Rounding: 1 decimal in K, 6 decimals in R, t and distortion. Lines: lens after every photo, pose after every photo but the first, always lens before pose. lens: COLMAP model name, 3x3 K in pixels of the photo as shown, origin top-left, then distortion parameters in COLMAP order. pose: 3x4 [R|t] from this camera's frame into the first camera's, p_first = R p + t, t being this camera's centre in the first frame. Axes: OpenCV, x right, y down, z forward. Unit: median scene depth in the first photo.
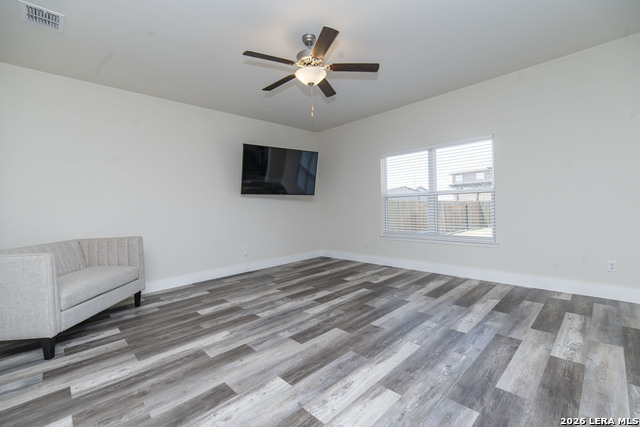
lens RADIAL K [[275.5, 0, 320.0], [0, 275.5, 213.5], [0, 0, 1]] dist [0.002679, 0.000449]
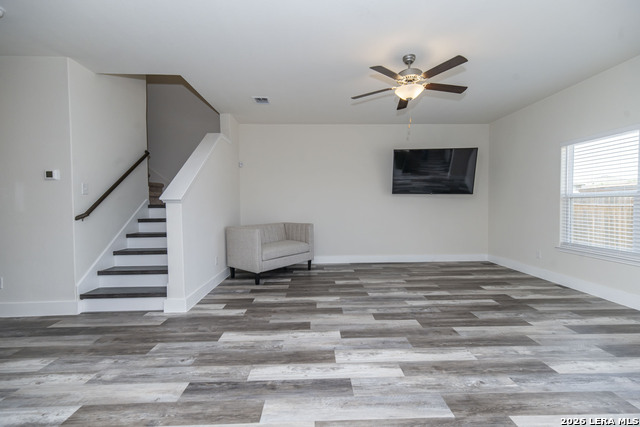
lens RADIAL K [[267.9, 0, 320.0], [0, 267.9, 213.5], [0, 0, 1]] dist [0.000033, 0.000067]
pose [[0.736953, 0.050917, -0.674024, 0.466222], [-0.035353, 0.998697, 0.036790, -0.034747], [0.675019, -0.003284, 0.737793, -0.047803]]
